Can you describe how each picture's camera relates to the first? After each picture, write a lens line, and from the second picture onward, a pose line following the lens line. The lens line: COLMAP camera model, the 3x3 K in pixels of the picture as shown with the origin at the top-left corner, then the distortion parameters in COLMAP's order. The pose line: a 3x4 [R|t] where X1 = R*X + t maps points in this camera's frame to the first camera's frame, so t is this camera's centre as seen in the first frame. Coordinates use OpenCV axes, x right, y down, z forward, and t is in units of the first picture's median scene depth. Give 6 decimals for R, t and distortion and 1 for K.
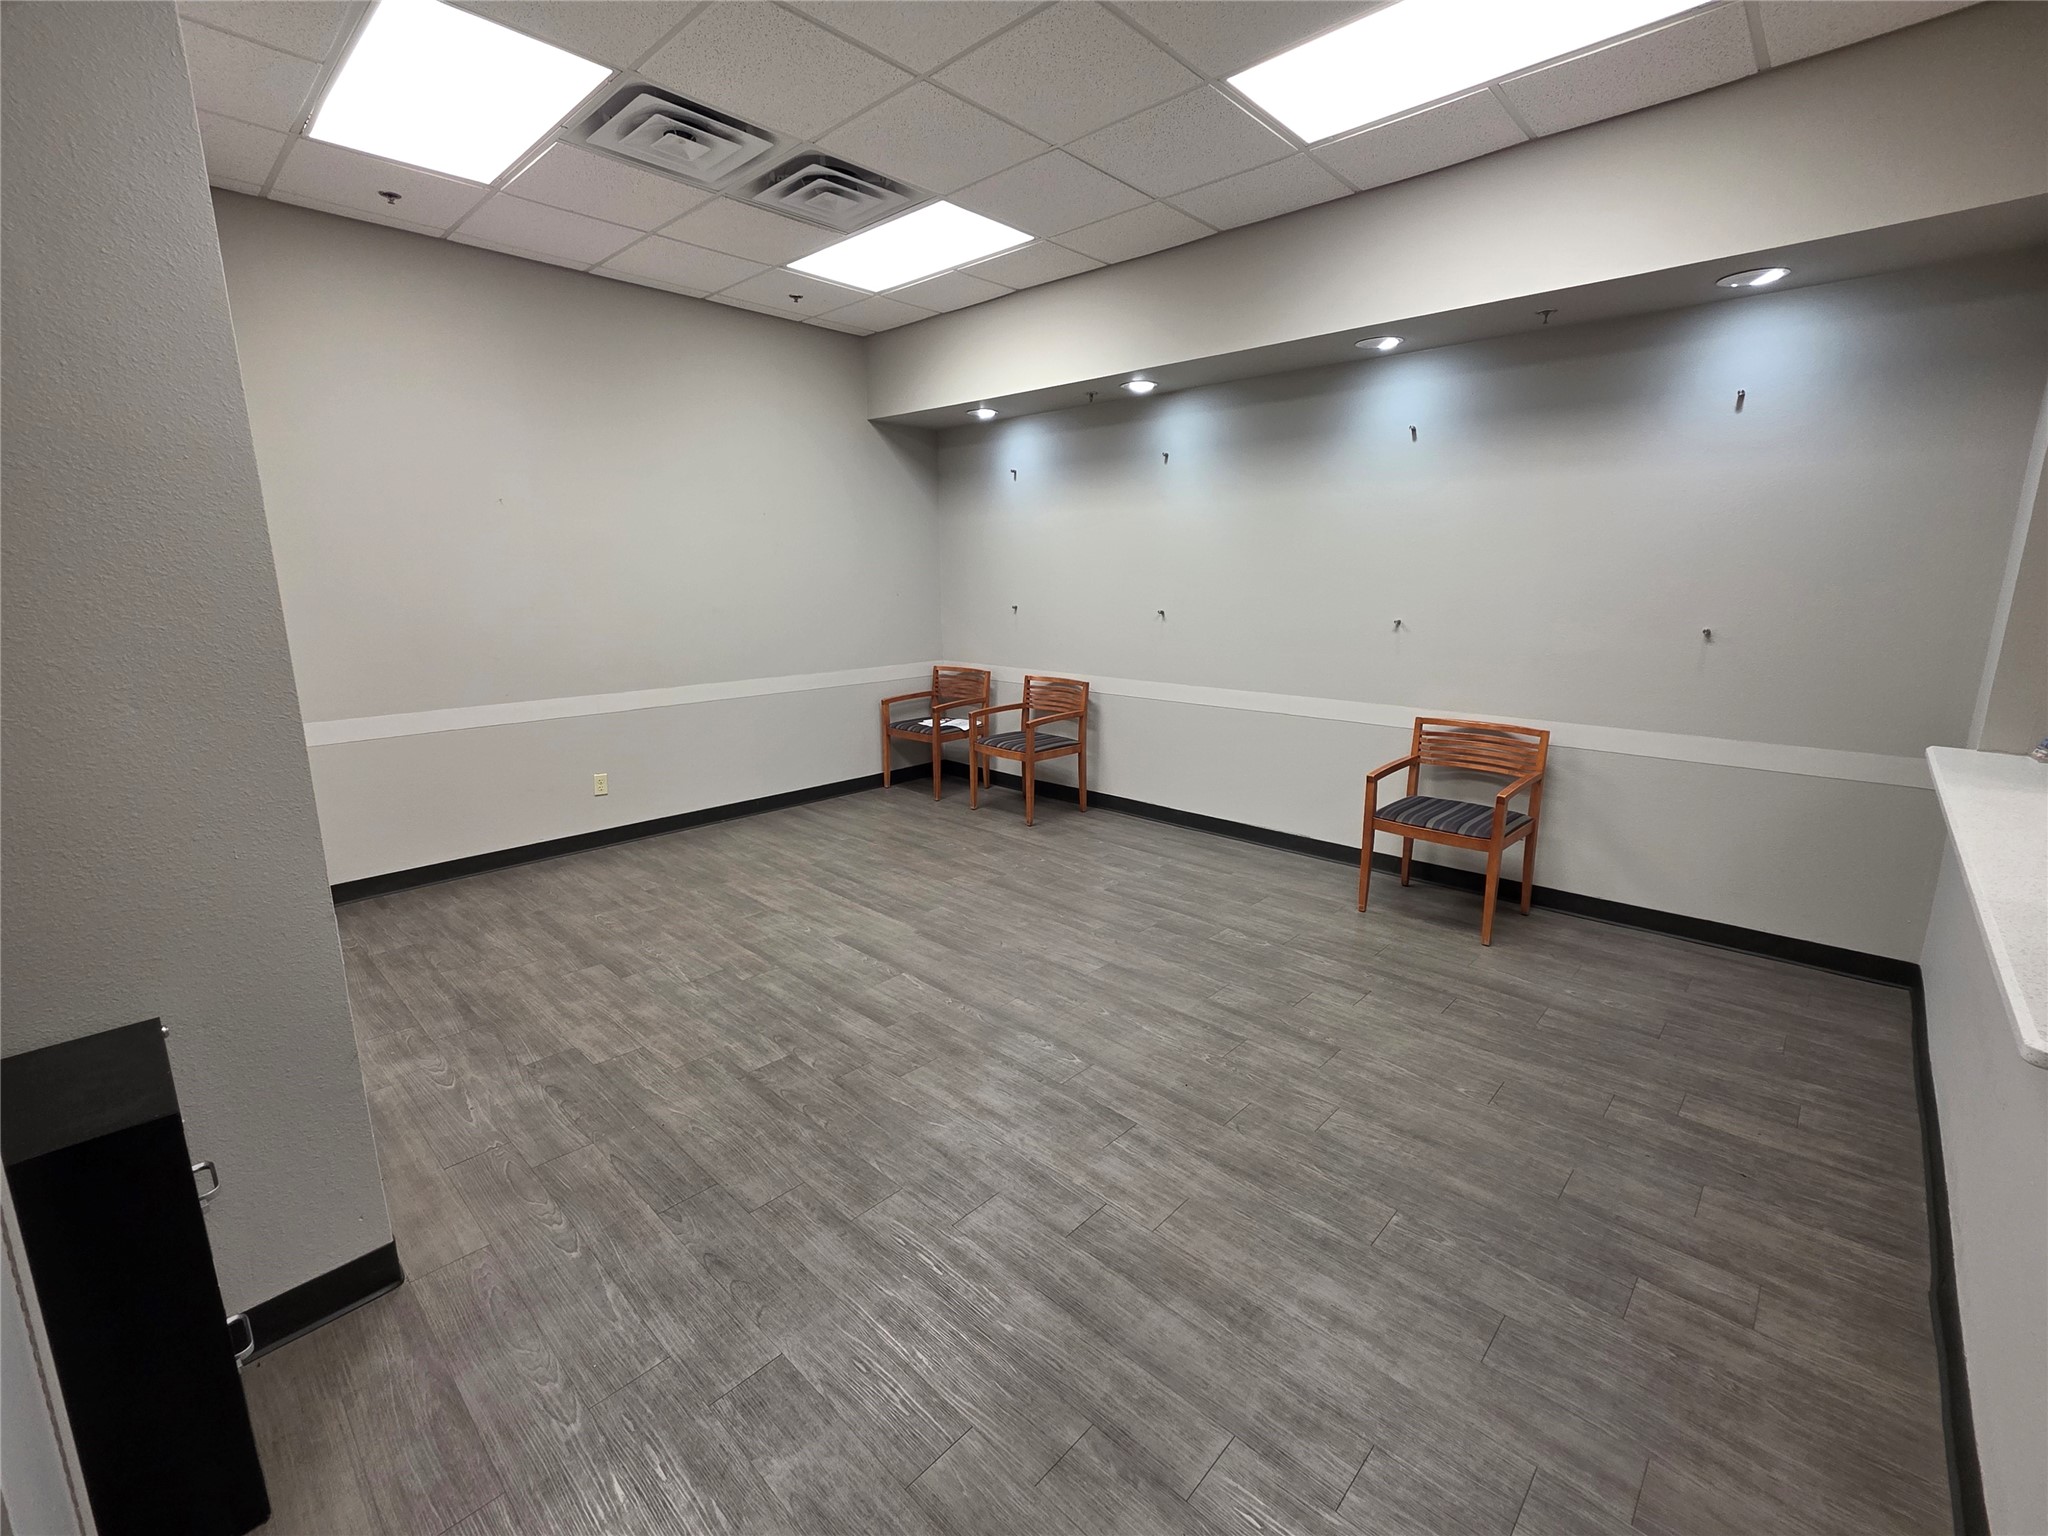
lens RADIAL K [[885.1, 0, 1029.9], [0, 885.1, 757.7], [0, 0, 1]] dist [0.004573, 0.000187]
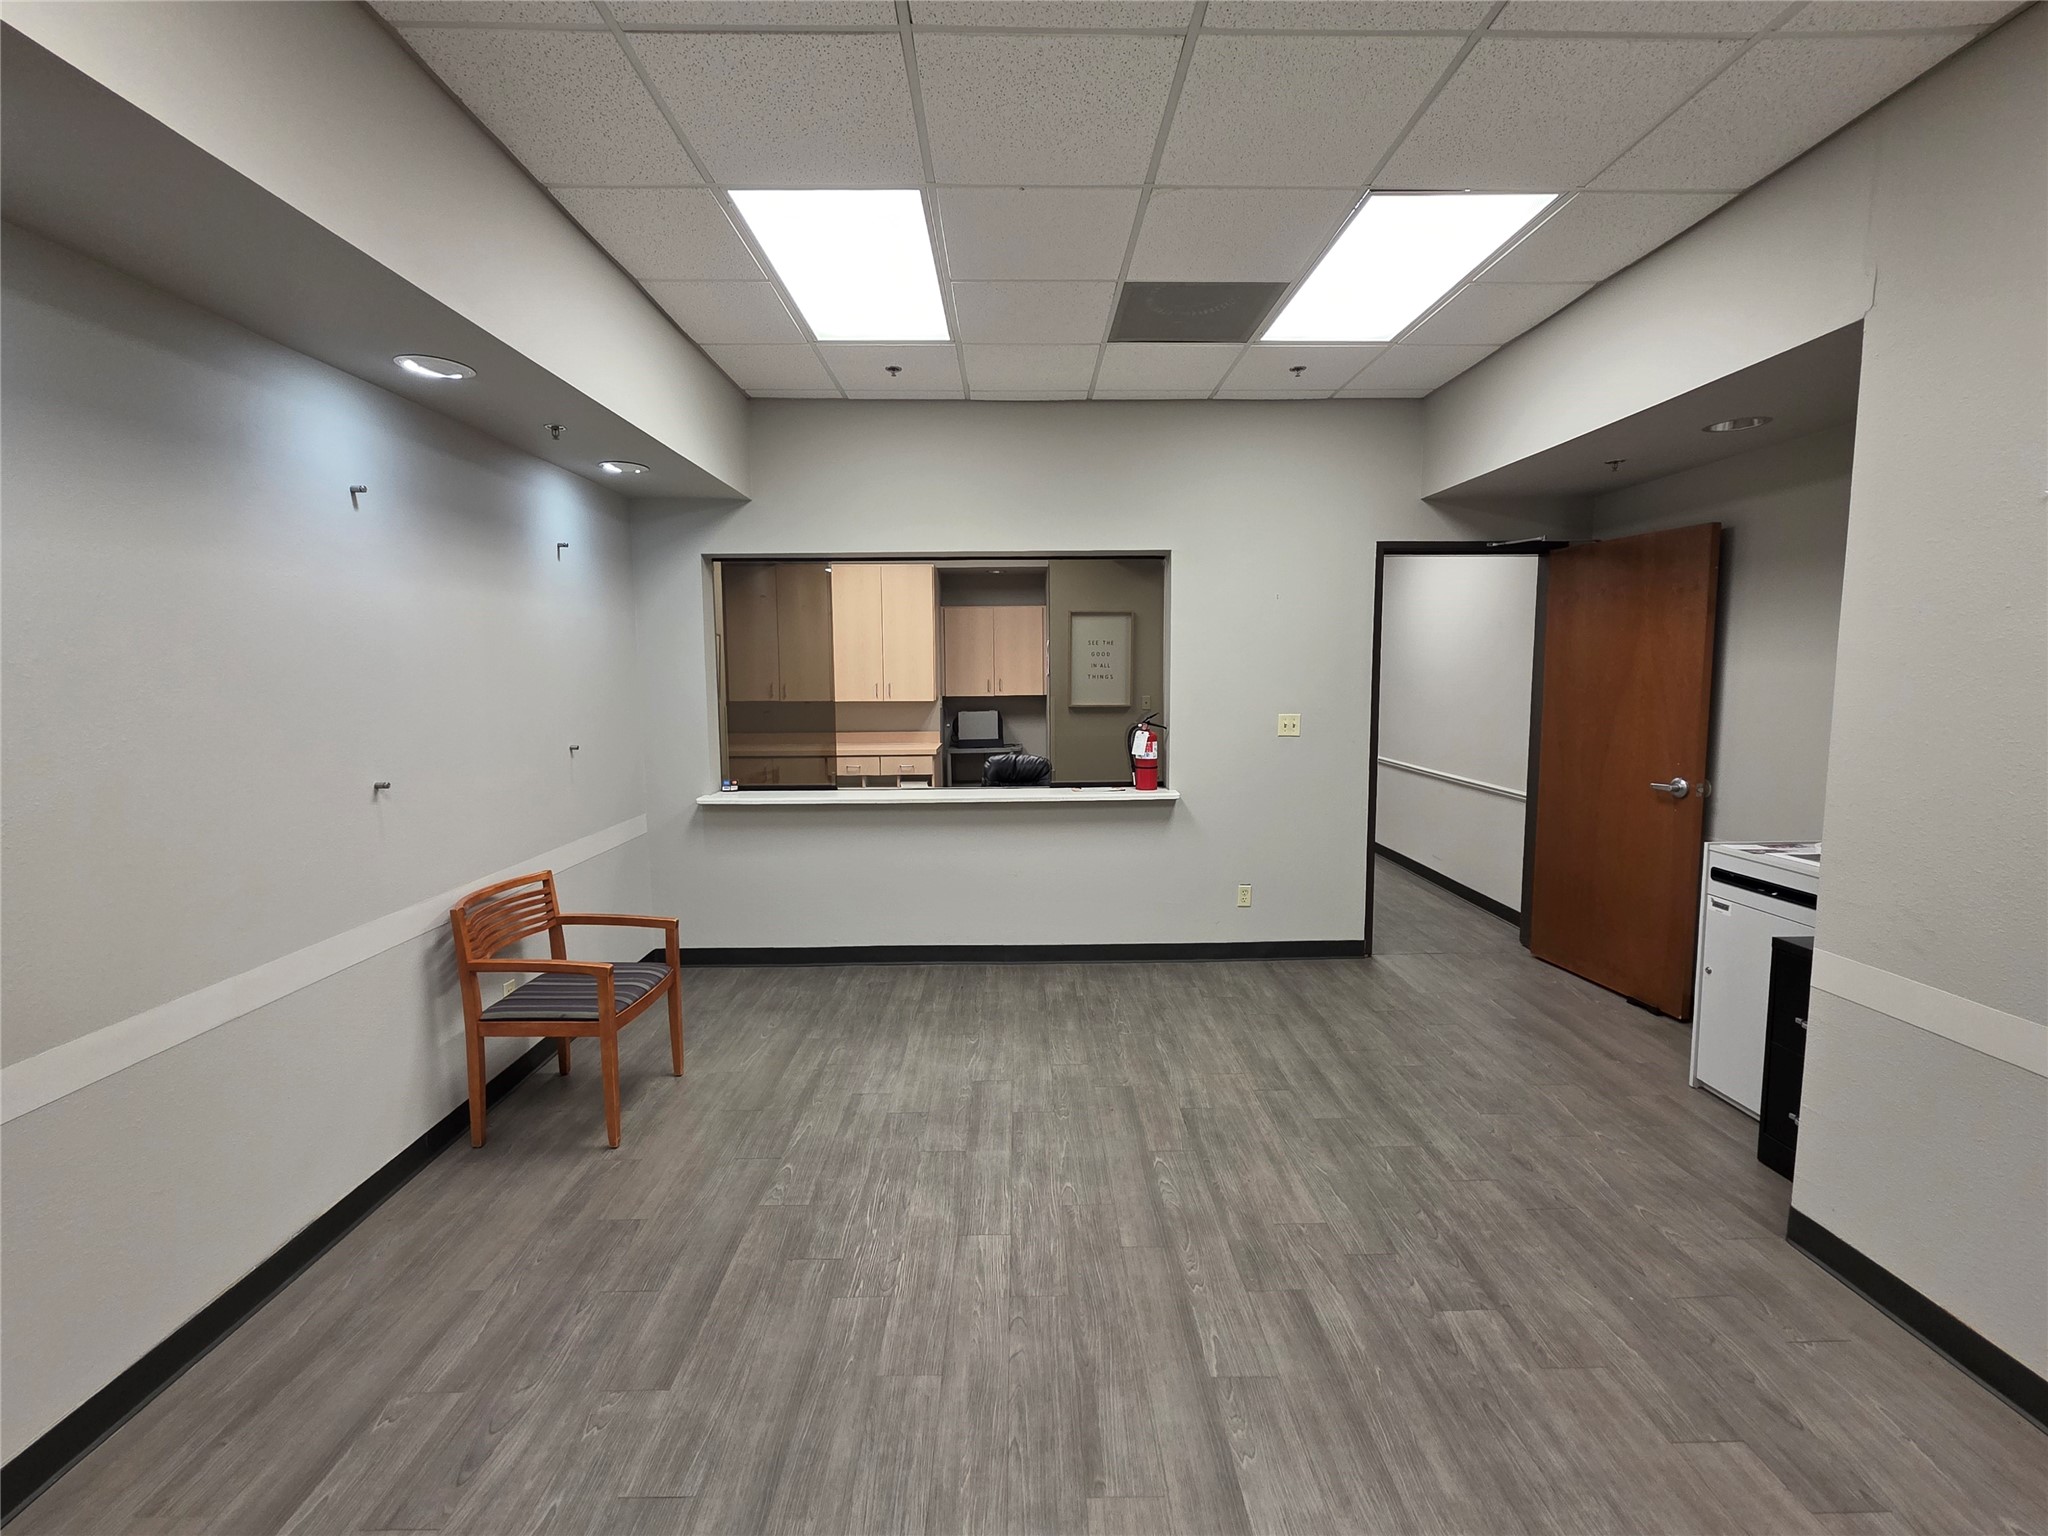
lens RADIAL K [[885.1, 0, 1028.2], [0, 885.1, 762.6], [0, 0, 1]] dist [0.004573, 0.000187]
pose [[-0.699303, -0.072717, 0.711117, -0.541987], [0.152180, 0.956863, 0.247498, -0.385340], [-0.698438, 0.281294, -0.658071, 1.638505]]
